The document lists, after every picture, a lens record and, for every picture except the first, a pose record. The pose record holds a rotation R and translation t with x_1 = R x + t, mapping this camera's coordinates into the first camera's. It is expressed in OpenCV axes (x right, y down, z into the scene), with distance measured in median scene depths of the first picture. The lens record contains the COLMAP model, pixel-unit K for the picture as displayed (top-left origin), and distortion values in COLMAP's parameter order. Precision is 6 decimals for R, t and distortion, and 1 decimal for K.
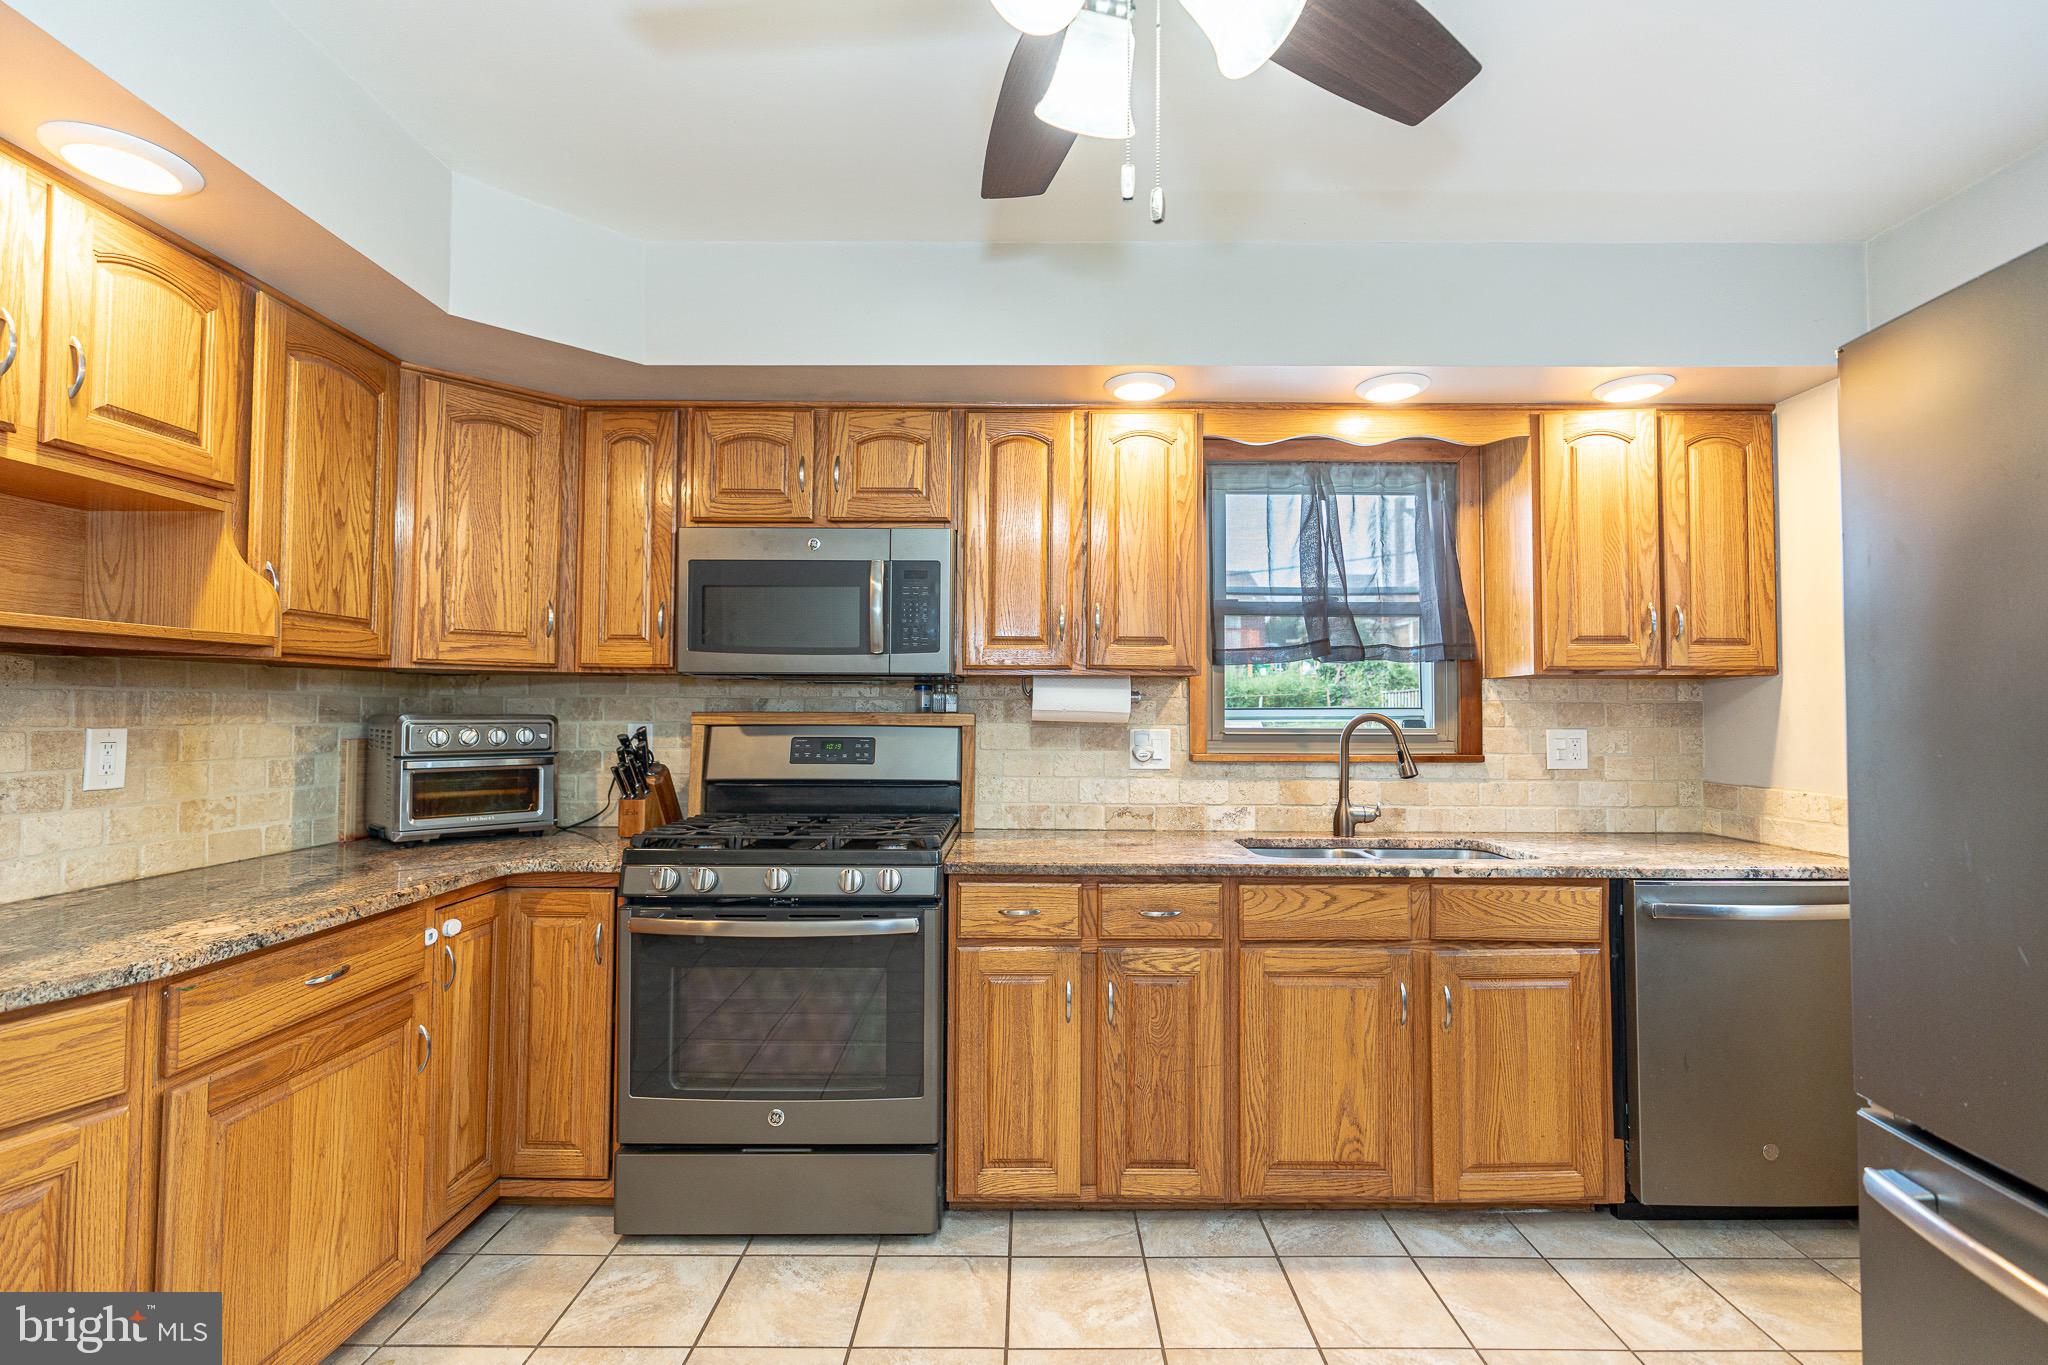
lens RADIAL K [[922.1, 0, 1032.2], [0, 922.1, 680.0], [0, 0, 1]] dist [-0.008649, 0.003712]
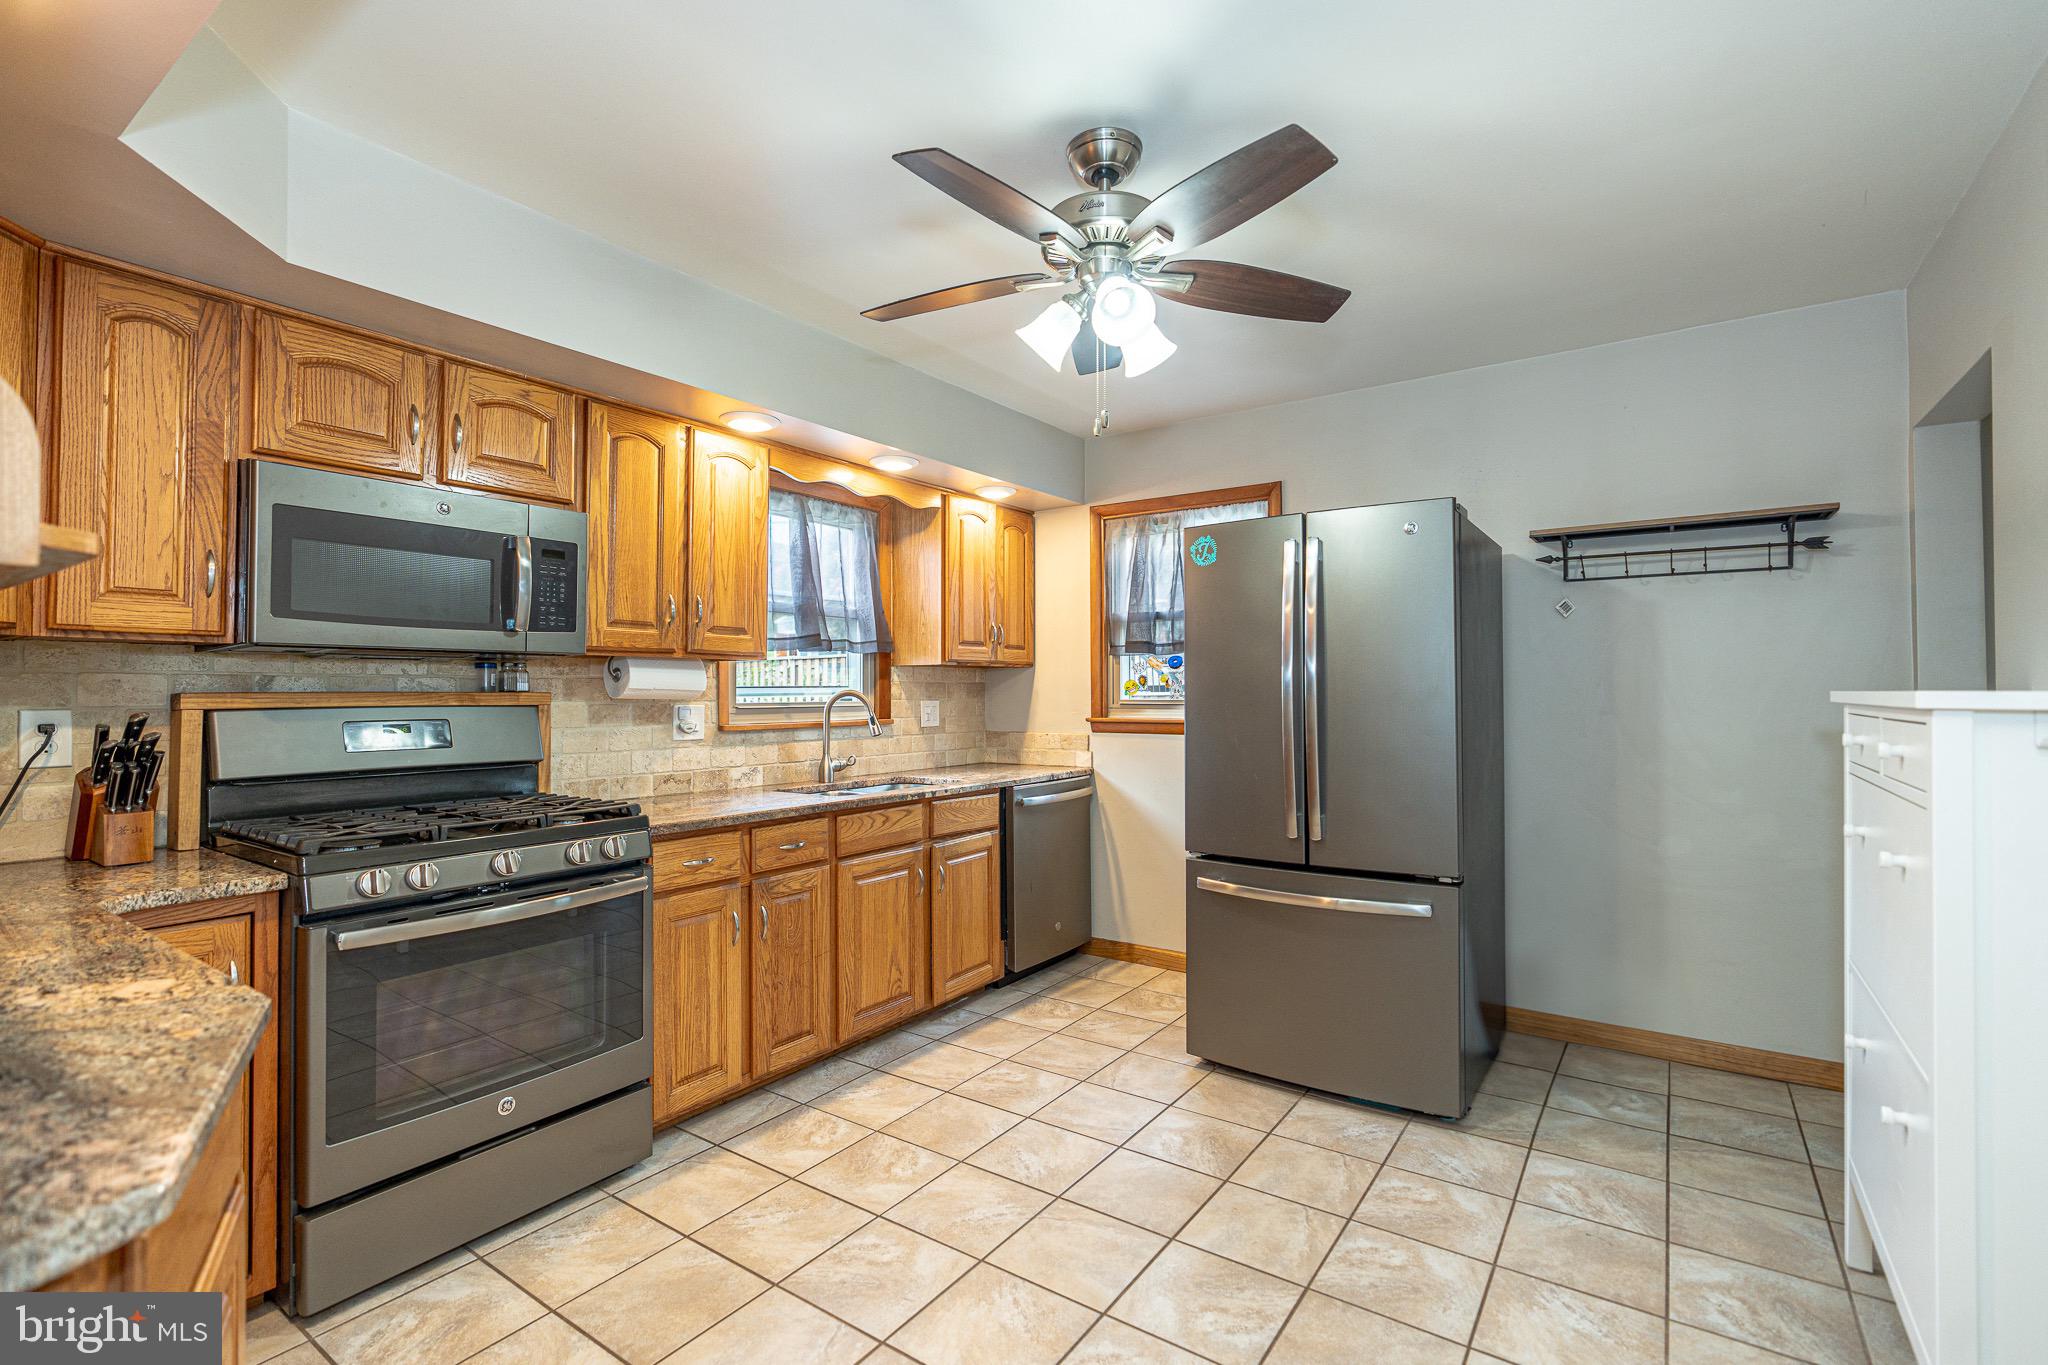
lens RADIAL K [[922.1, 0, 1032.2], [0, 922.1, 680.0], [0, 0, 1]] dist [-0.008649, 0.003712]
pose [[0.571361, 0.004448, 0.820687, -0.727854], [-0.022820, 0.999685, 0.010469, 0.000408], [-0.820382, -0.024710, 0.571282, -0.004461]]
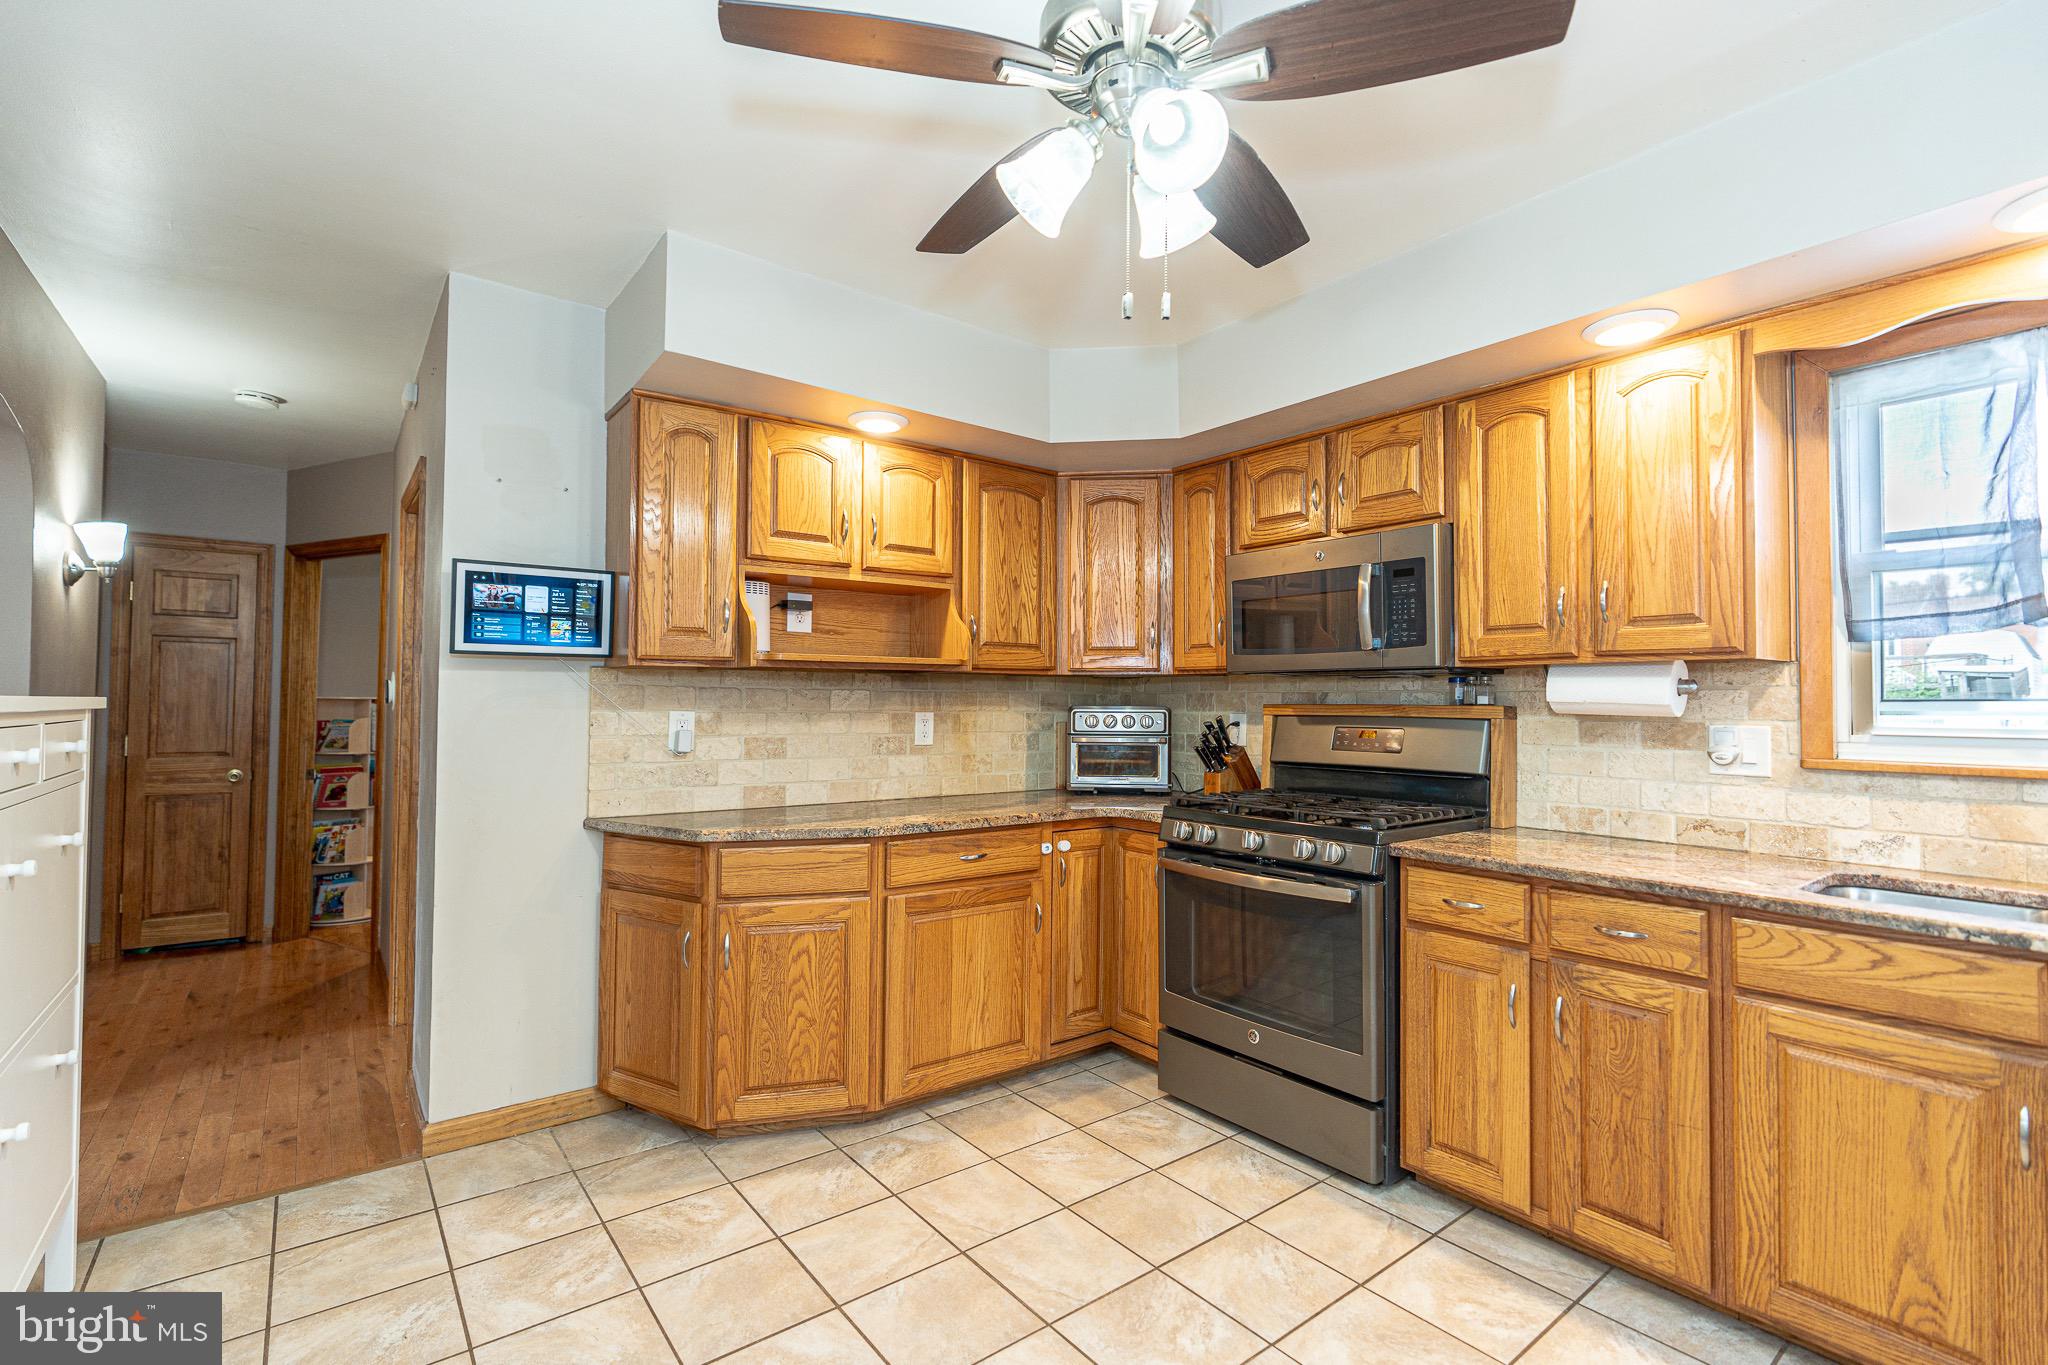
lens RADIAL K [[922.1, 0, 1032.2], [0, 922.1, 680.0], [0, 0, 1]] dist [-0.008649, 0.003712]
pose [[0.616110, -0.021070, -0.787378, 0.487101], [0.023391, 0.999691, -0.008448, 0.007331], [0.787313, -0.013213, 0.616413, 0.023673]]
